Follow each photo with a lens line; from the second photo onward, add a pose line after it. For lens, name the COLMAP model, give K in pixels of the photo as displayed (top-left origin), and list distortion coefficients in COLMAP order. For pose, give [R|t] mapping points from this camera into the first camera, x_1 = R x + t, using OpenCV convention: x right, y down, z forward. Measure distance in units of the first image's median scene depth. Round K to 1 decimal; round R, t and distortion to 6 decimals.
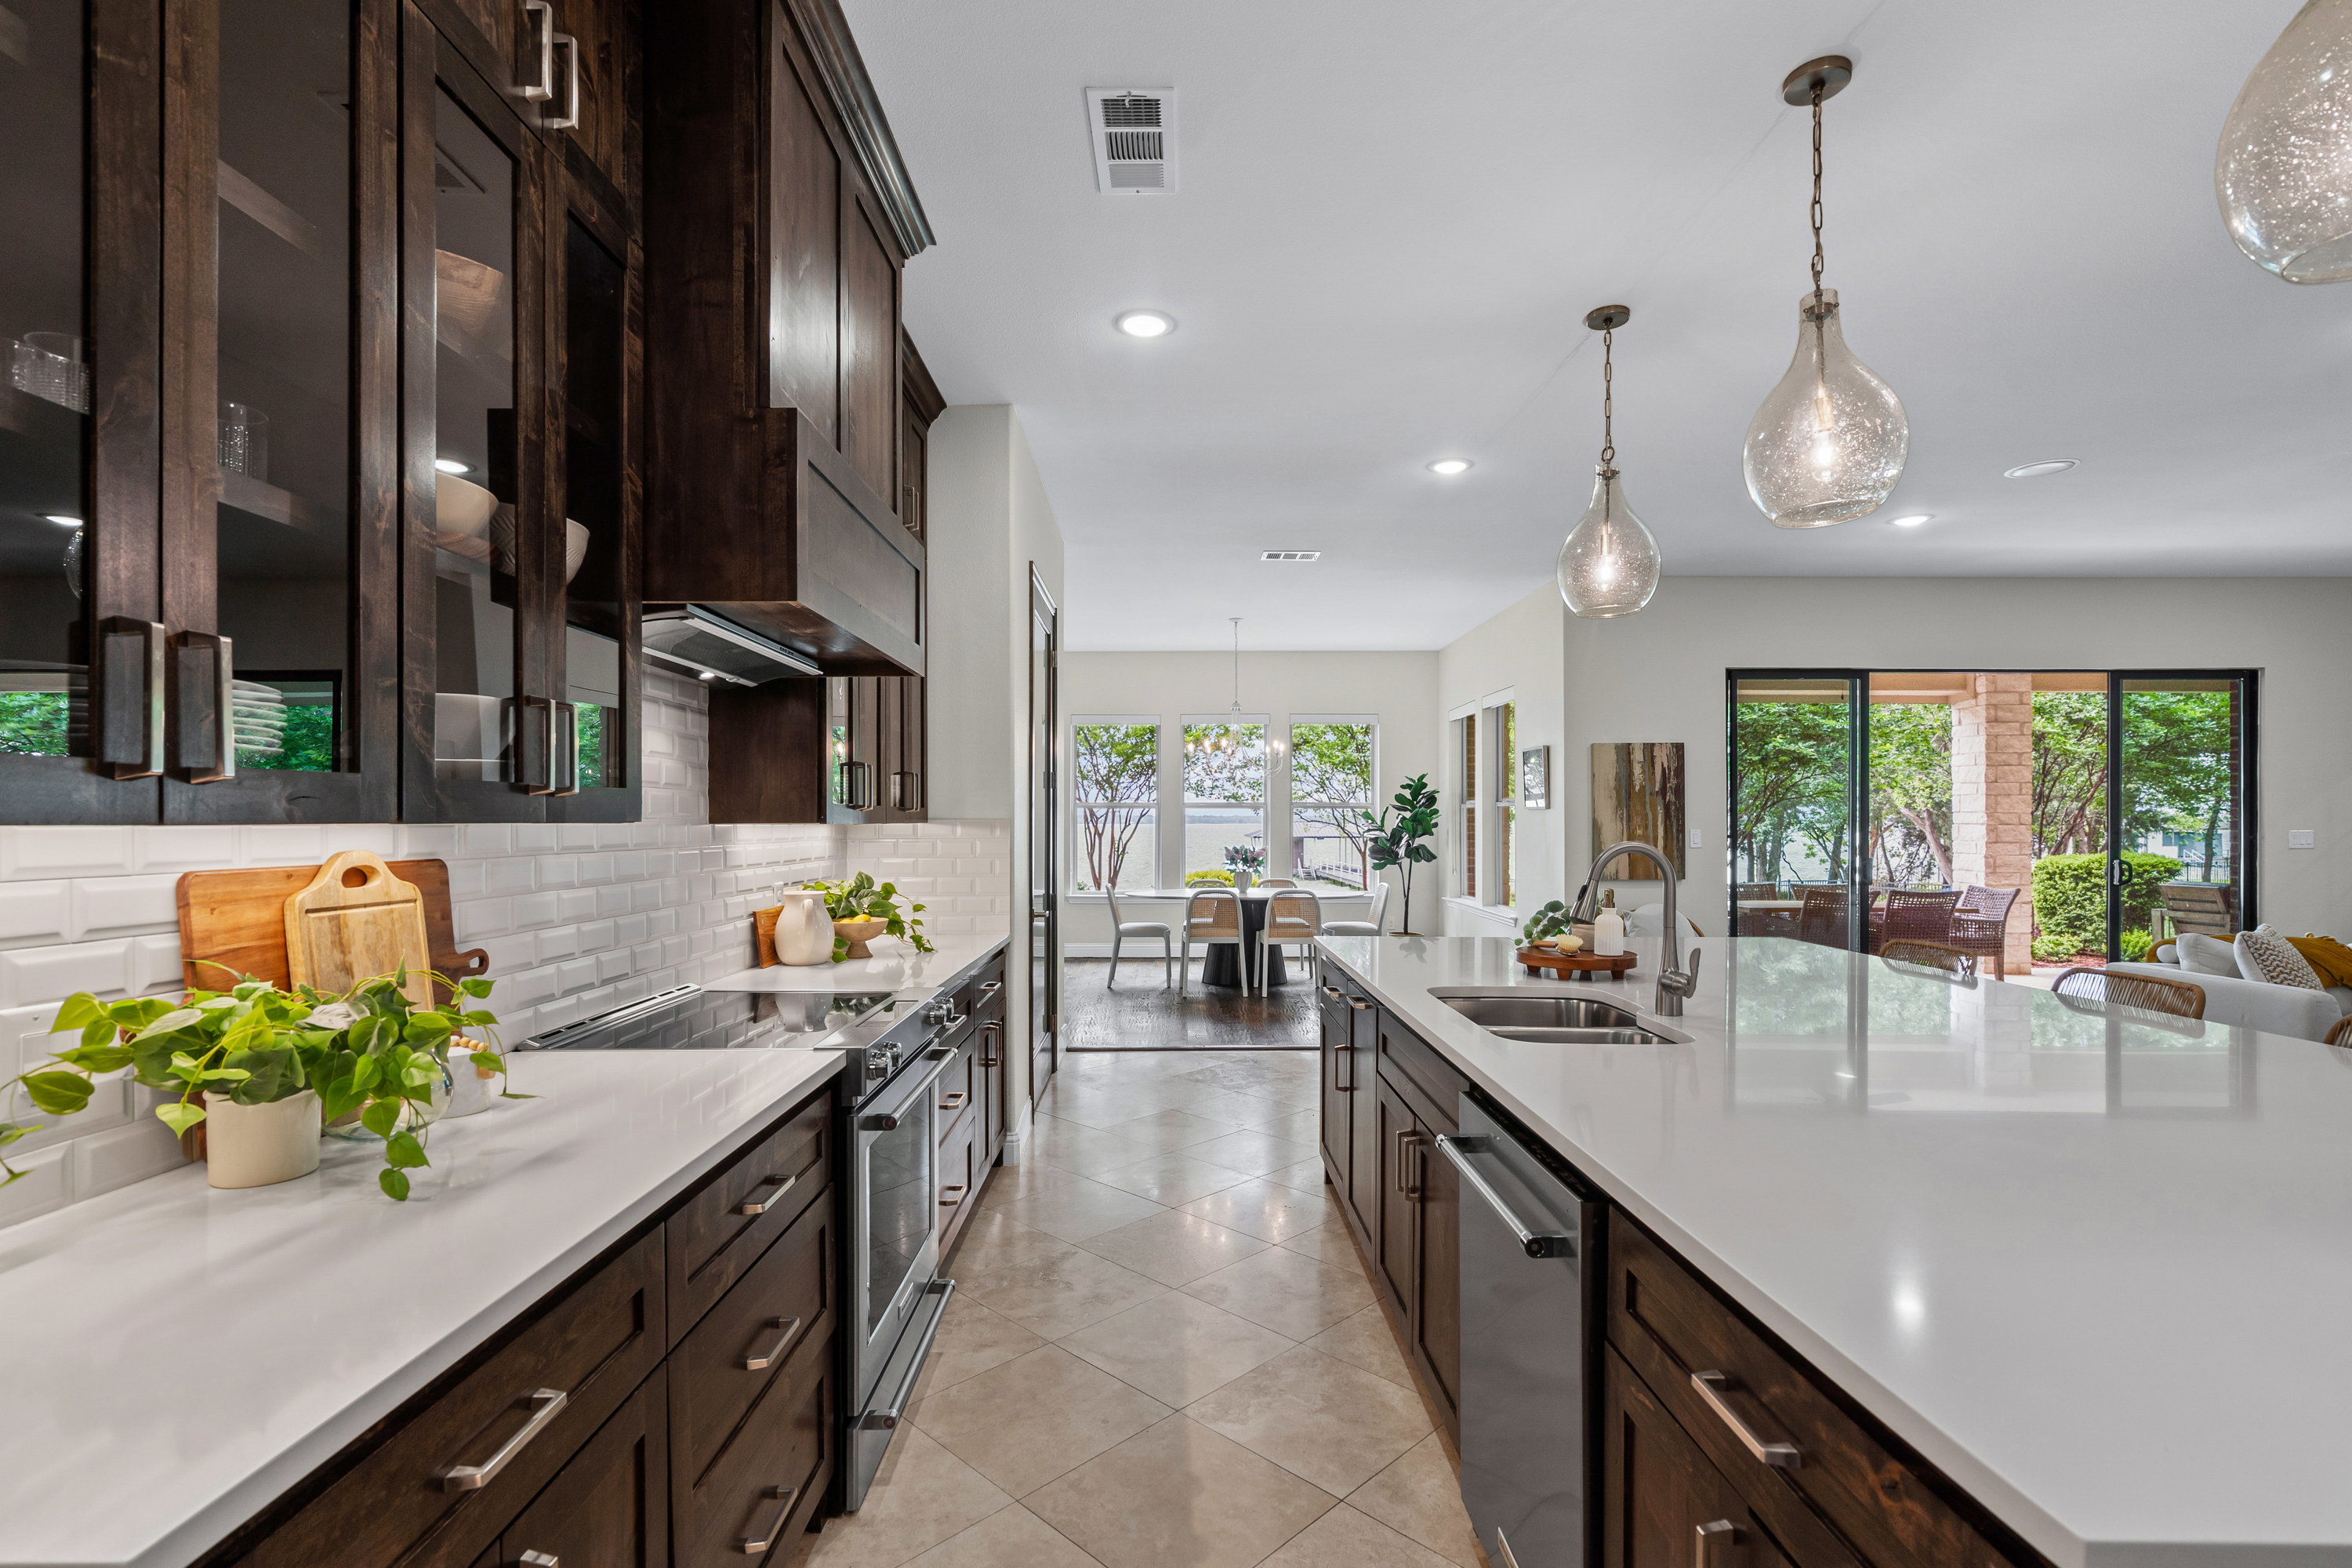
lens RADIAL K [[1074.2, 0, 1174.1], [0, 1074.2, 807.9], [0, 0, 1]] dist [-0.000456, -0.000026]
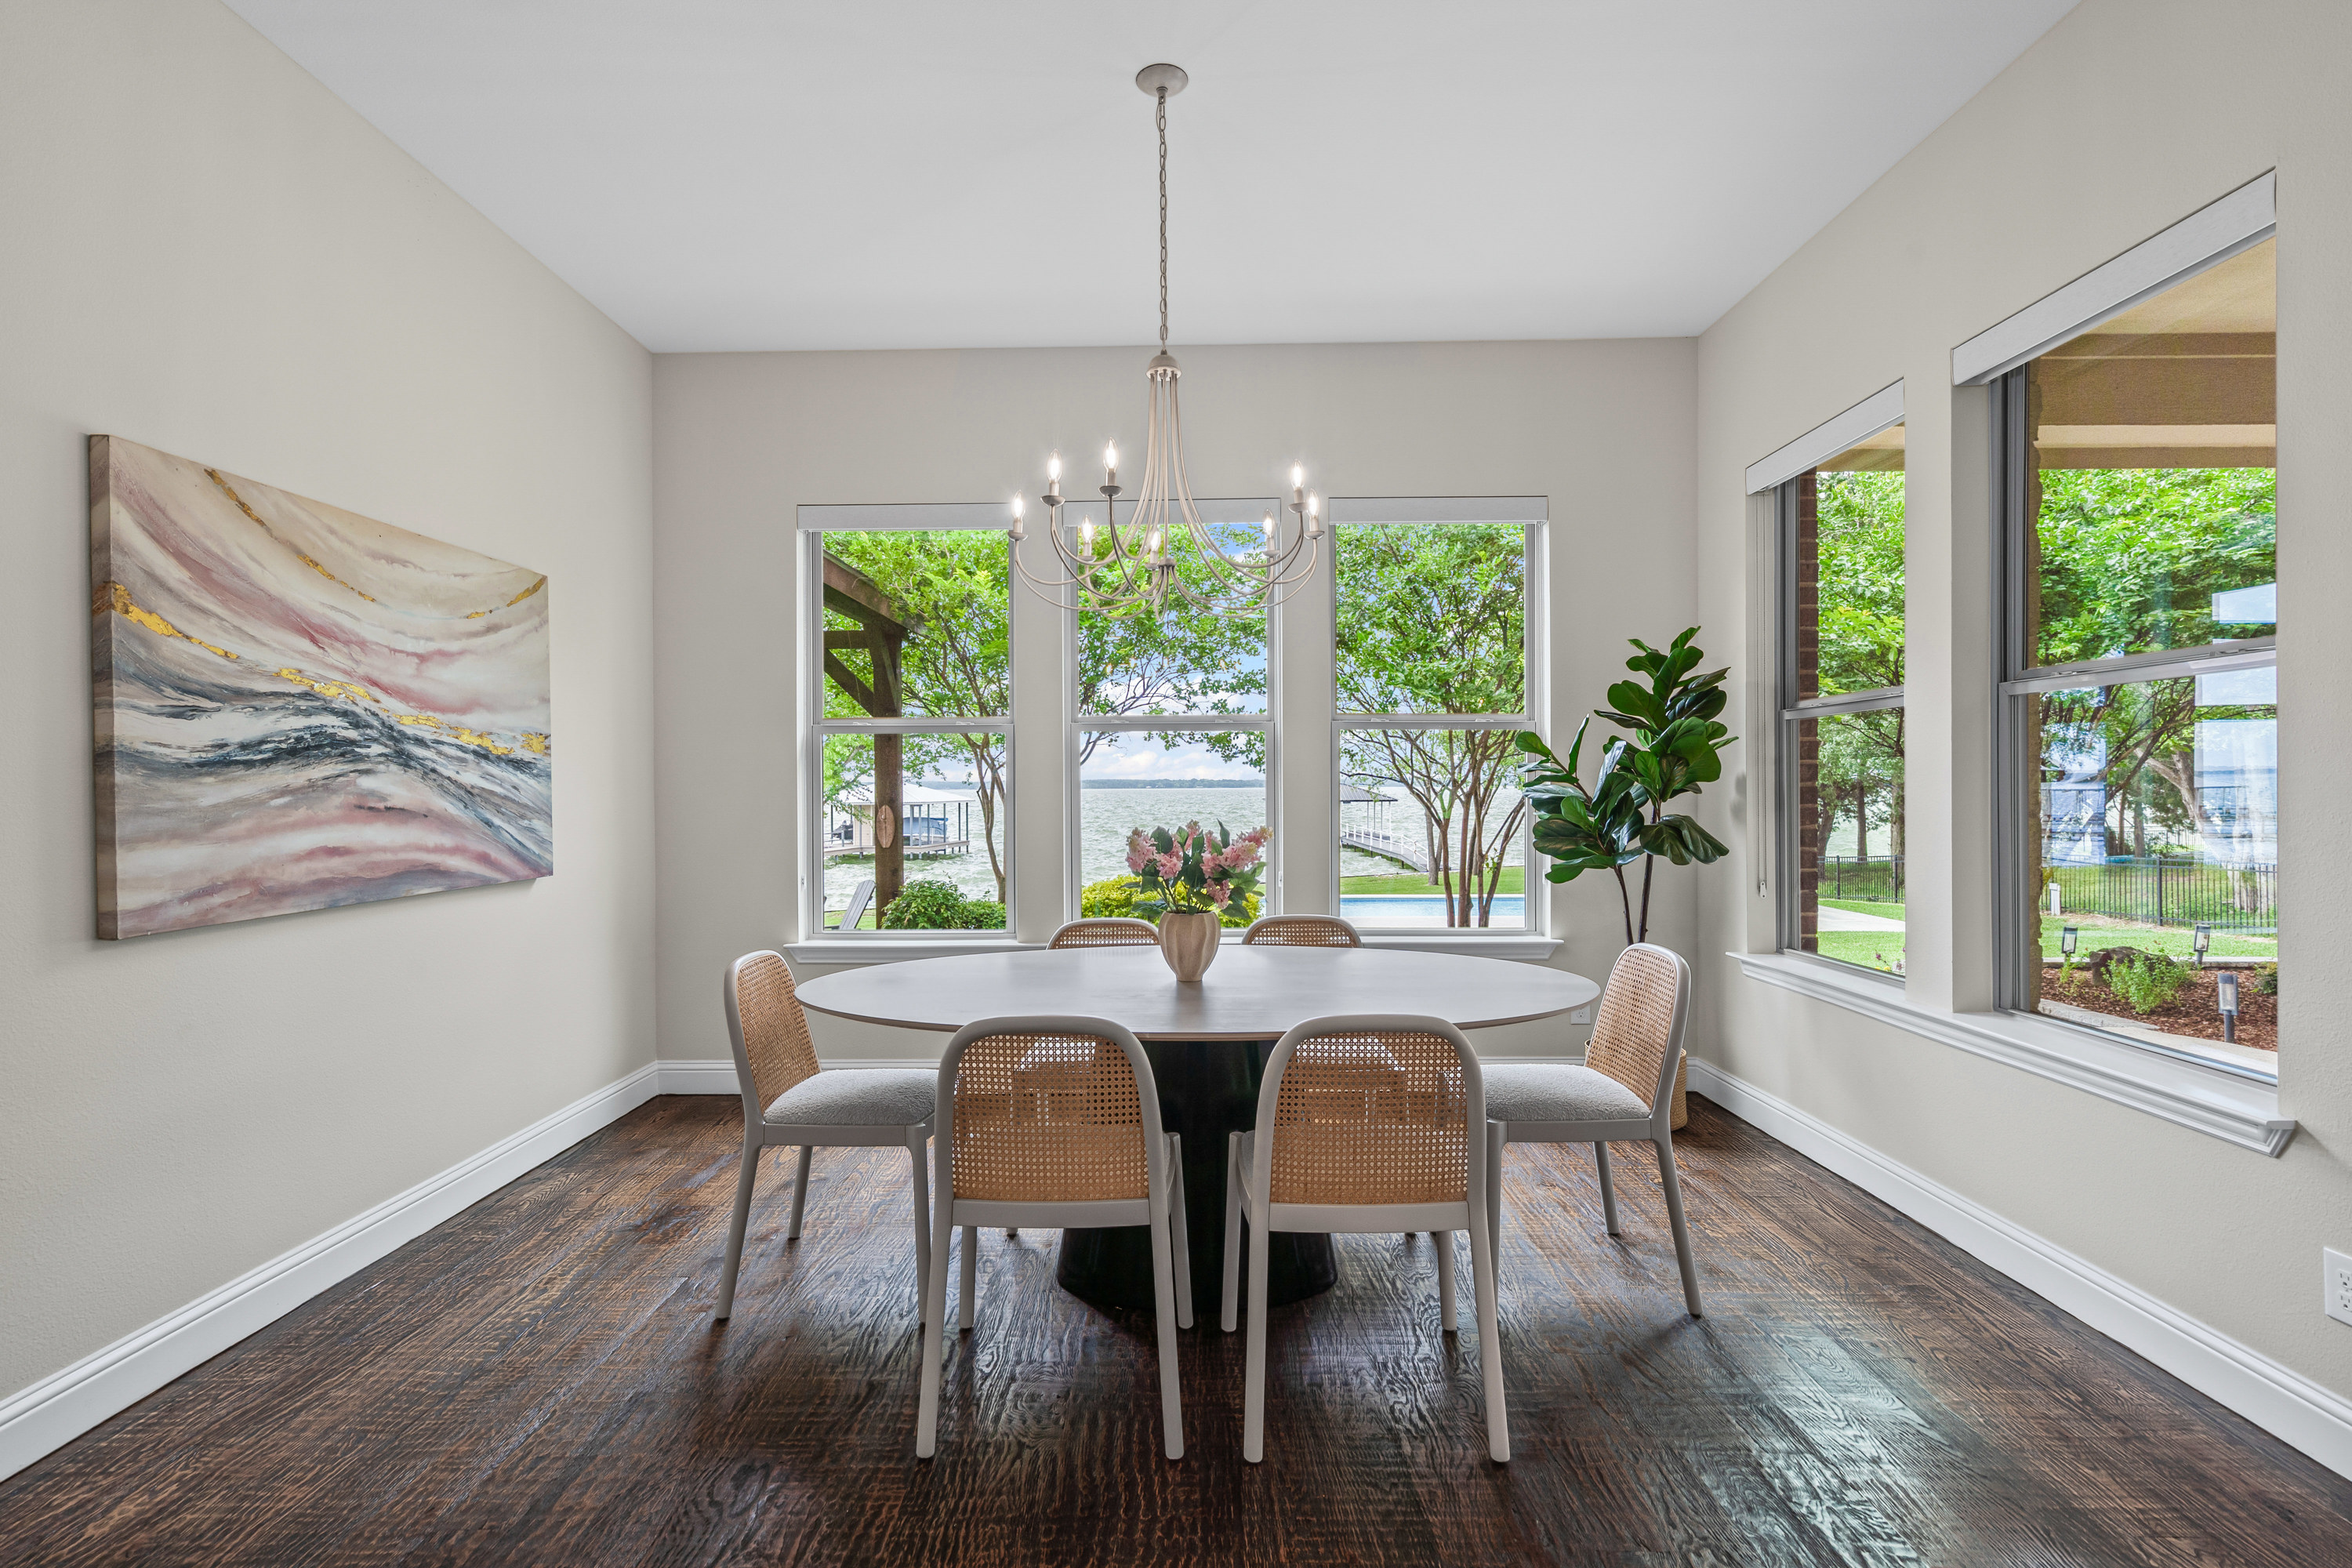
lens RADIAL K [[1074.2, 0, 1175.6], [0, 1074.2, 779.3], [0, 0, 1]] dist [-0.000456, -0.000026]
pose [[0.999921, -0.008709, -0.009014, 0.056621], [0.008824, 0.999880, 0.012741, 0.014582], [0.008902, -0.012820, 0.999878, 0.619553]]
